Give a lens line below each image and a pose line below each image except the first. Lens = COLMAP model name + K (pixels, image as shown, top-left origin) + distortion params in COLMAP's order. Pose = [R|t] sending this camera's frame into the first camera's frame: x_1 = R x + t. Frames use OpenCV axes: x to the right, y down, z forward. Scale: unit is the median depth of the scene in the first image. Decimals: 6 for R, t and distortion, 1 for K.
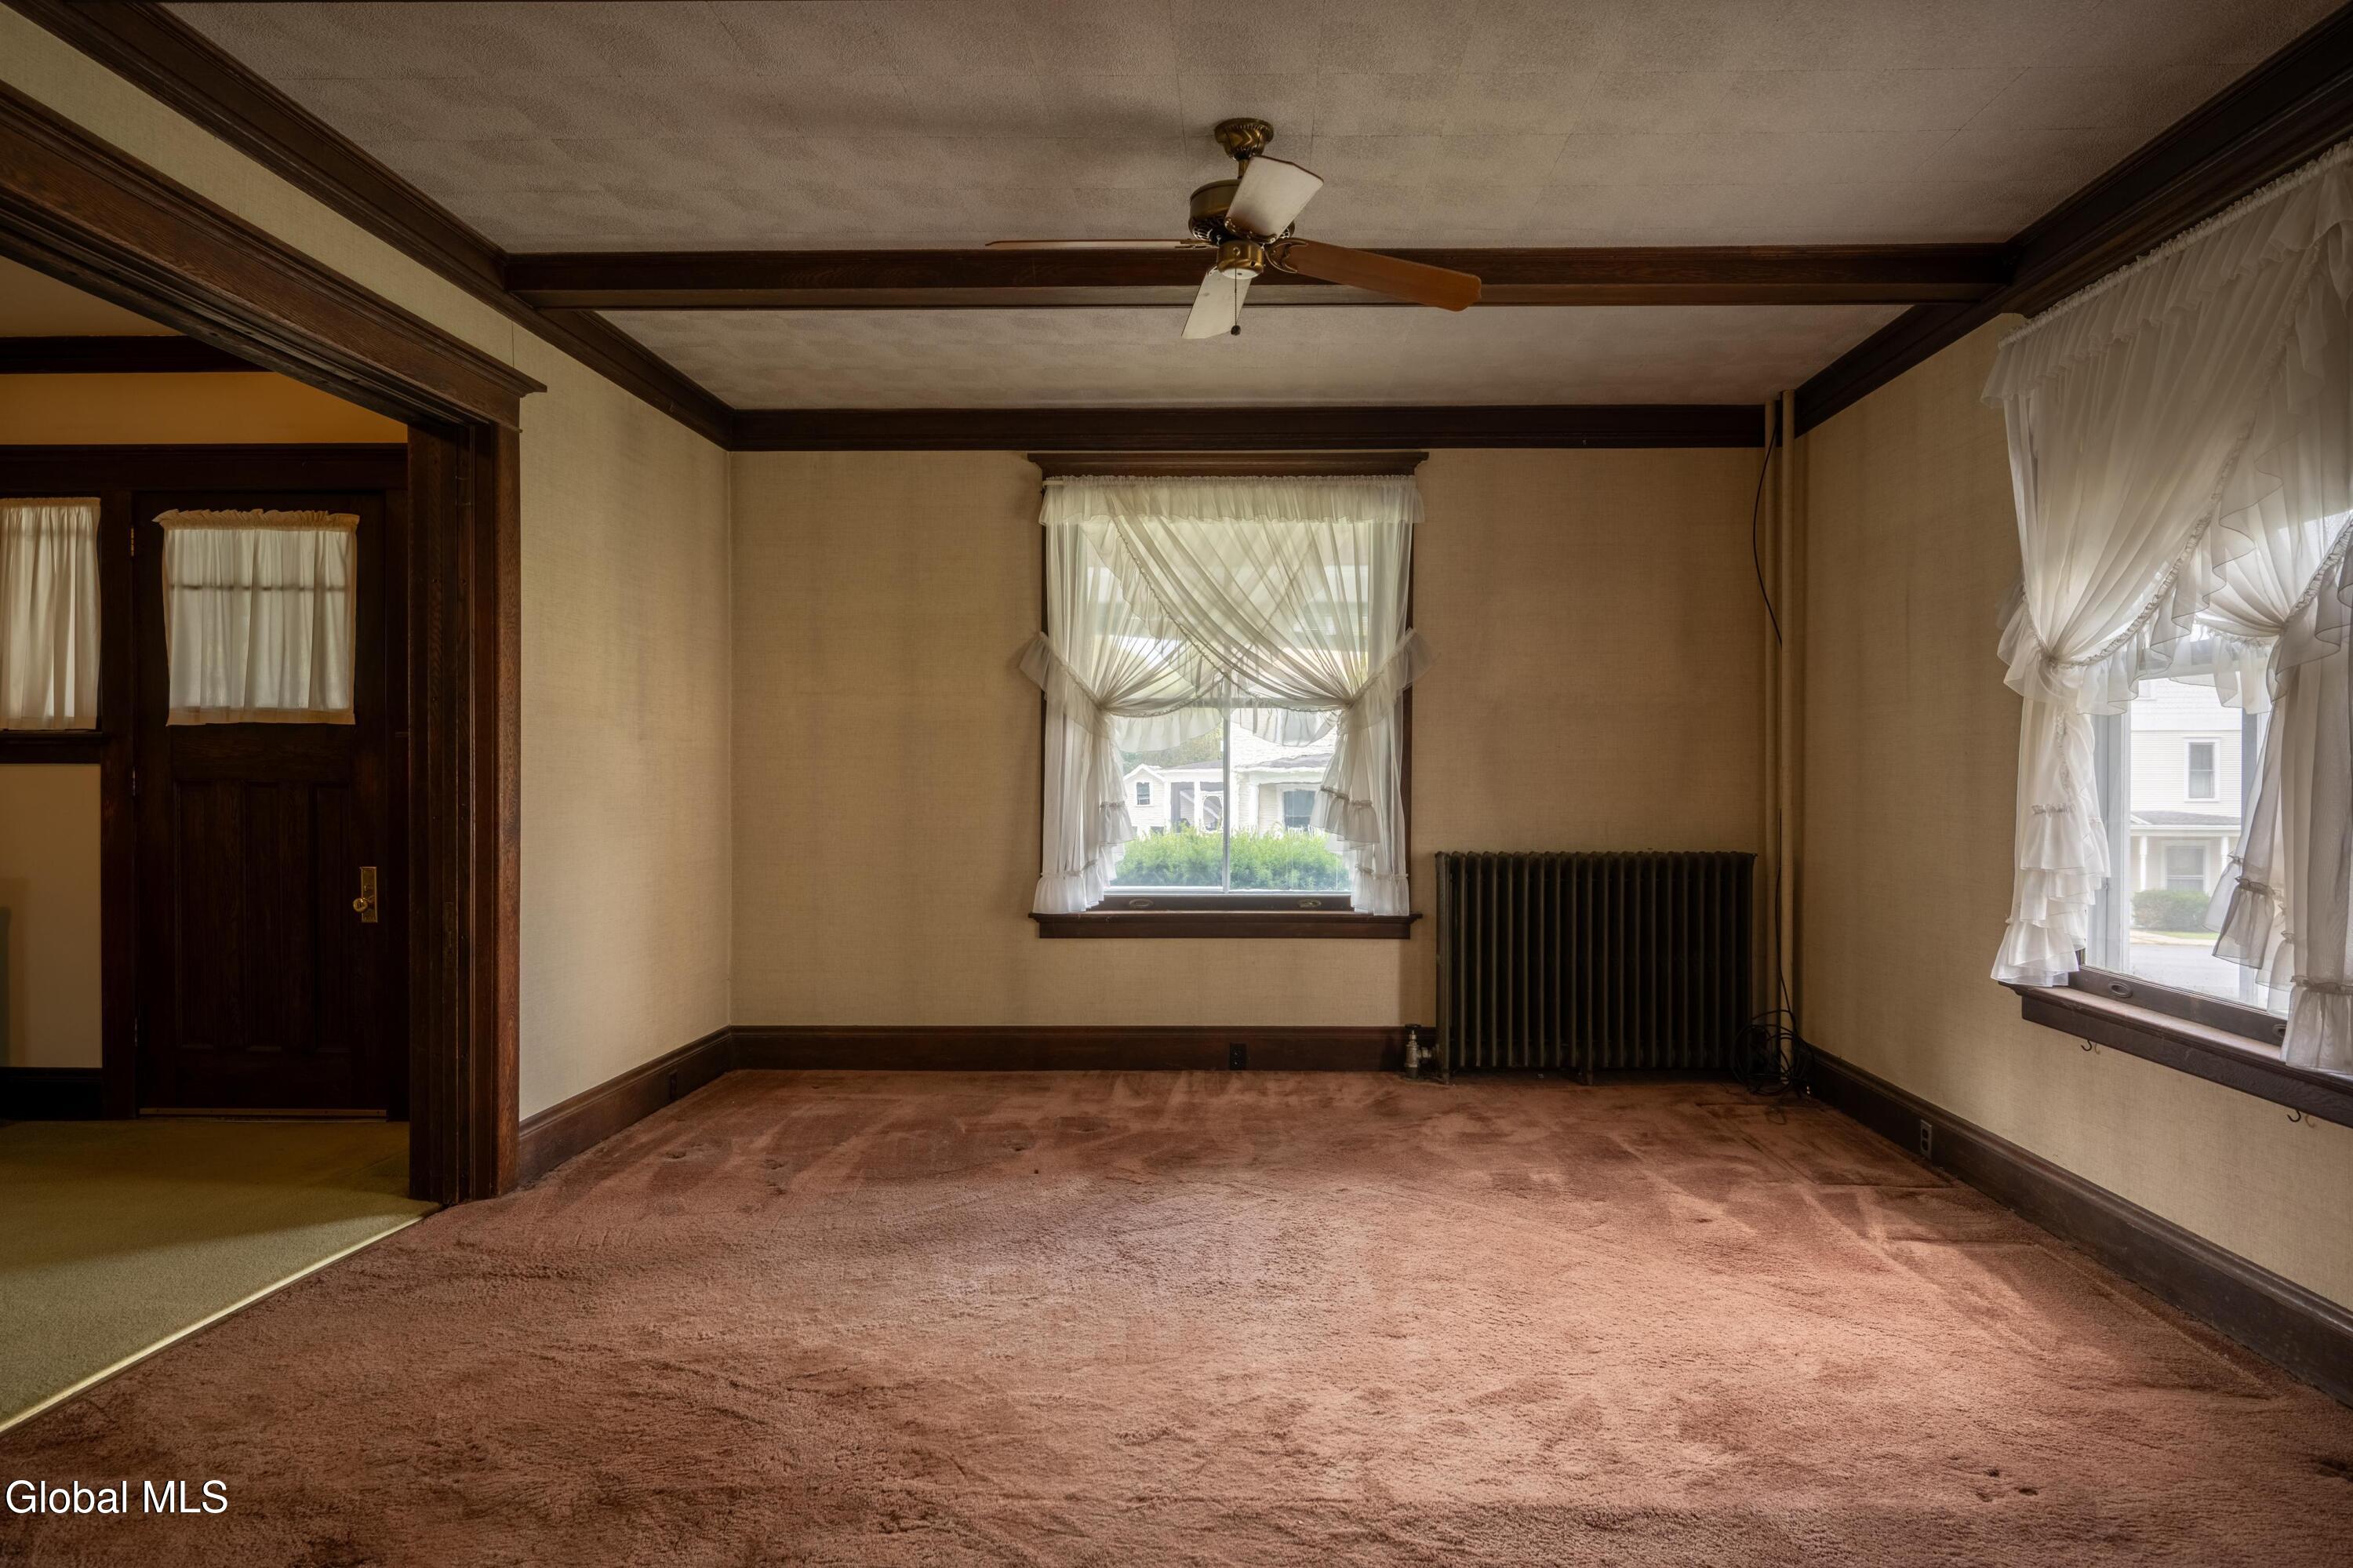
lens RADIAL K [[1438.1, 0, 1176.5], [0, 1438.1, 784.0], [0, 0, 1]] dist [0.000092, 0.000964]
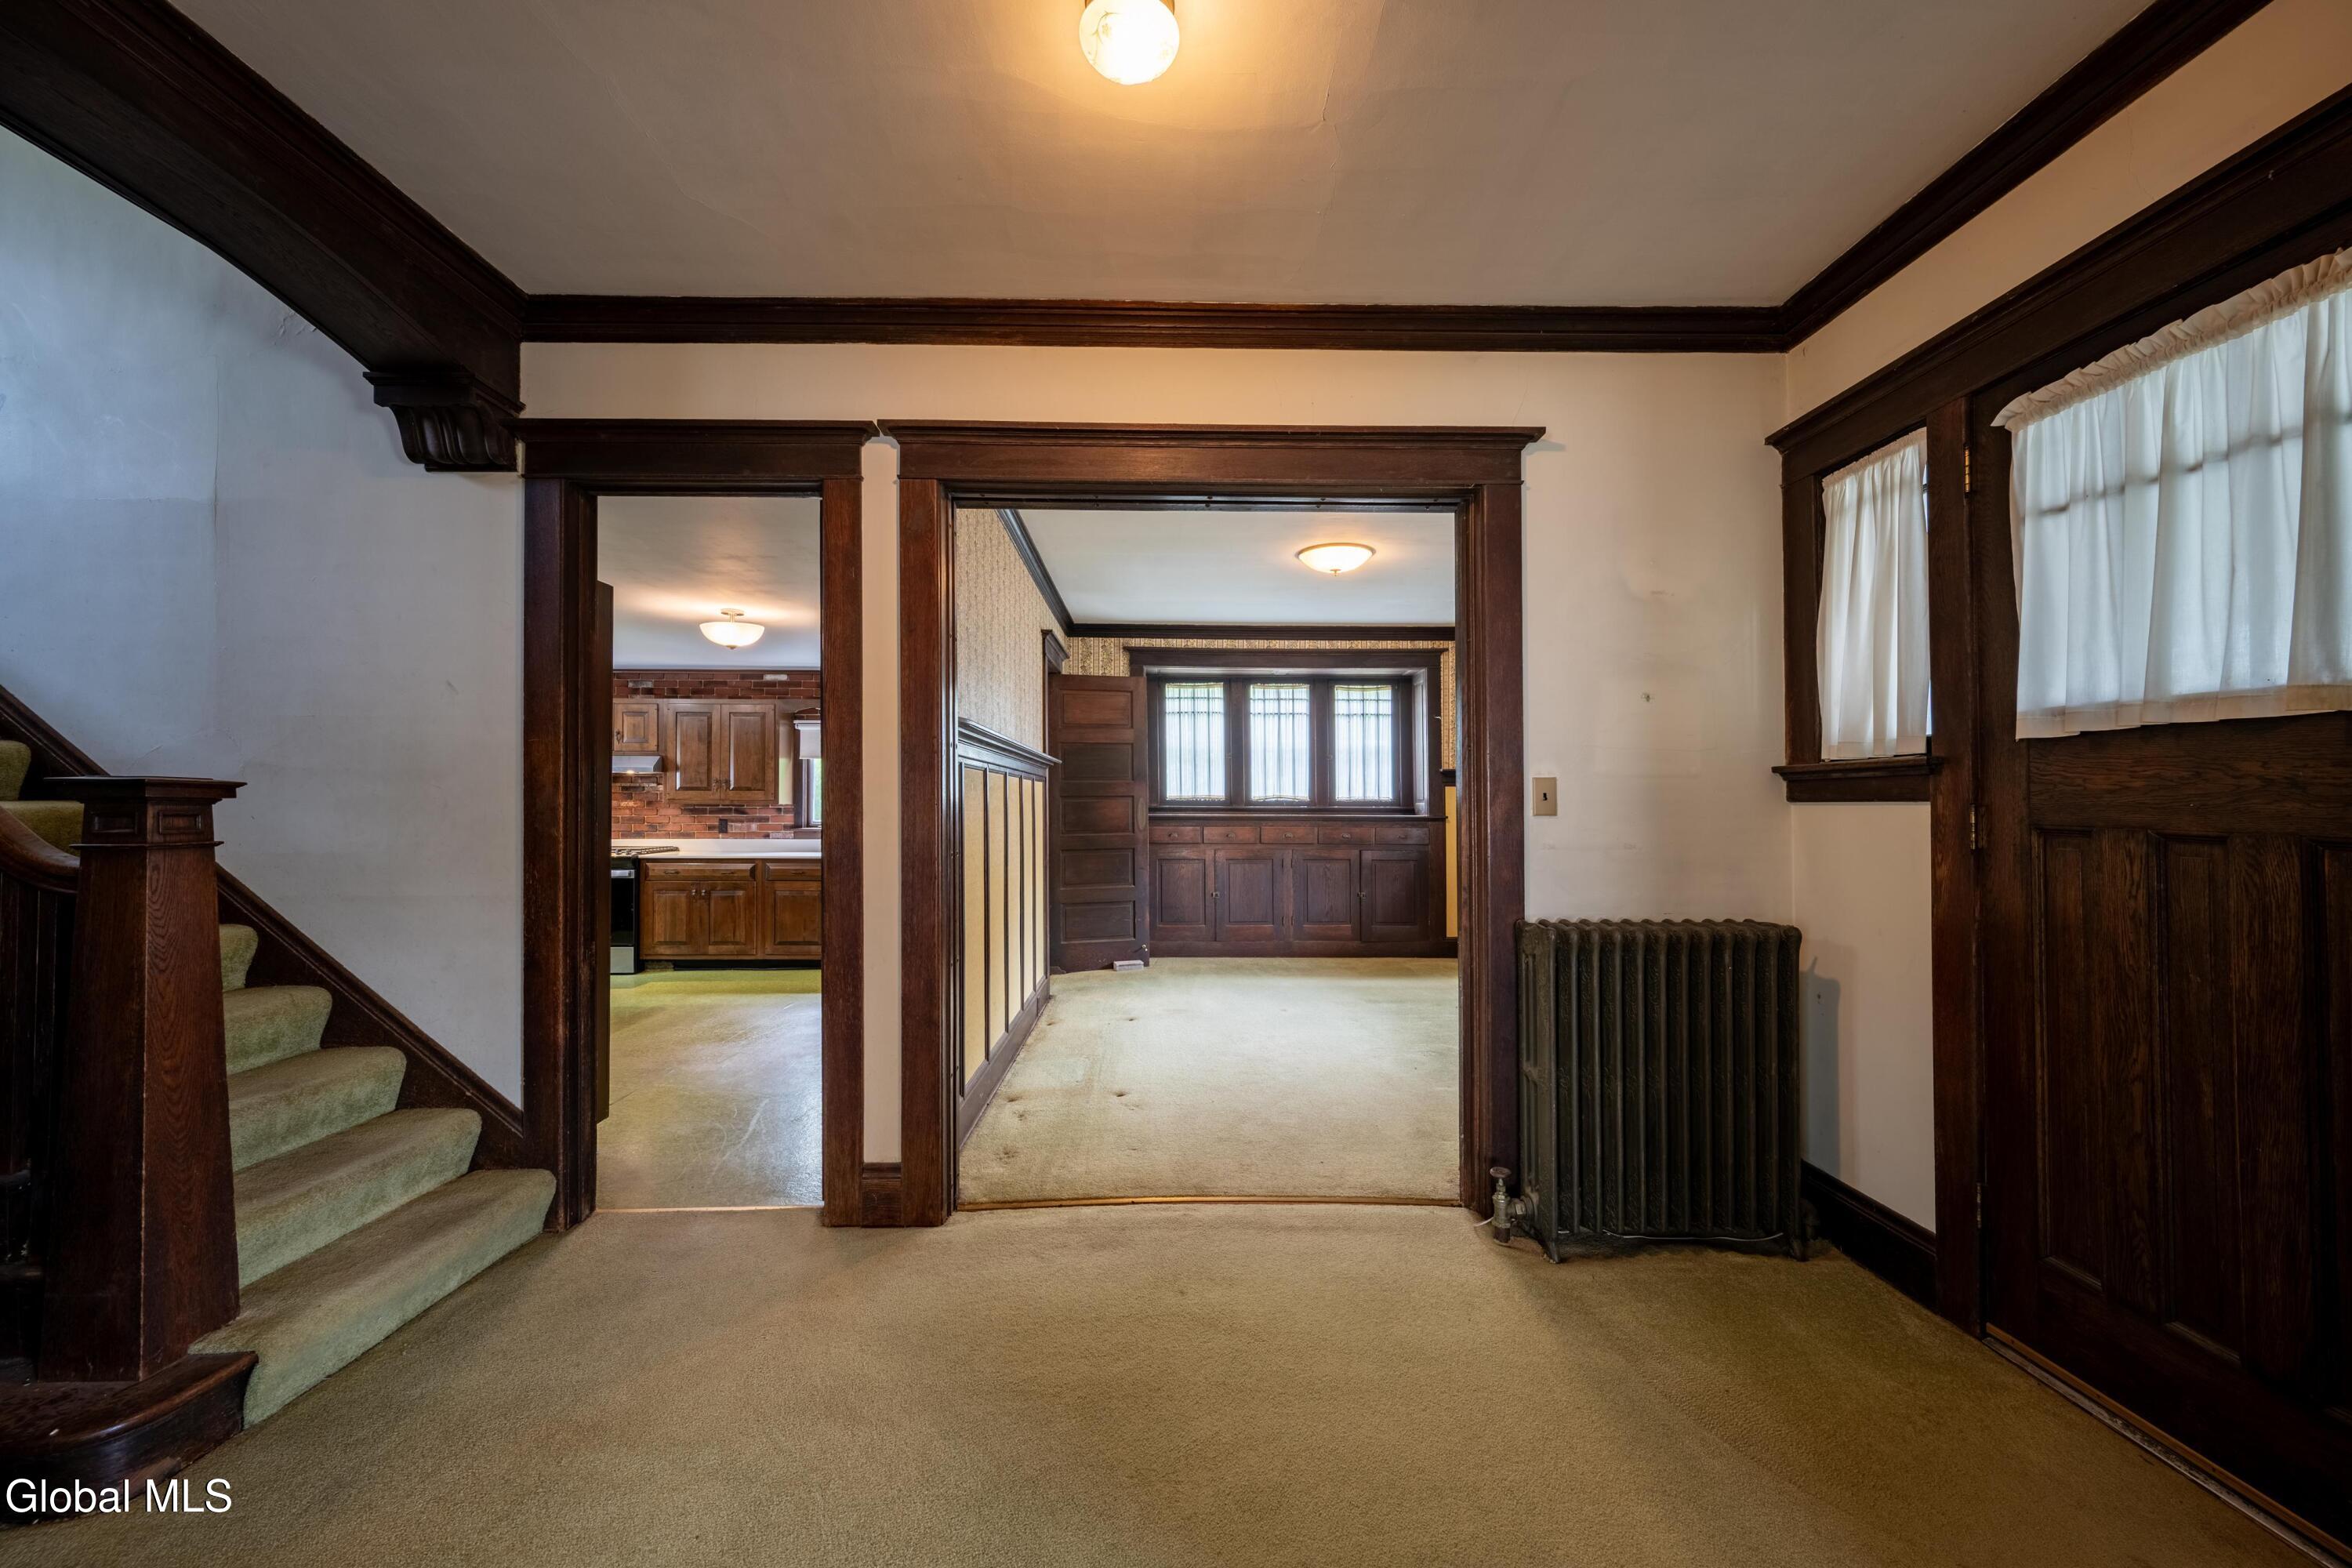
lens RADIAL K [[931.6, 0, 1184.4], [0, 931.6, 795.5], [0, 0, 1]] dist [-0.001894, -0.000210]
pose [[0.055793, -0.012252, -0.998367, -0.314044], [-0.004971, 0.999909, -0.012549, -0.009647], [0.998430, 0.005663, 0.055727, 0.609950]]
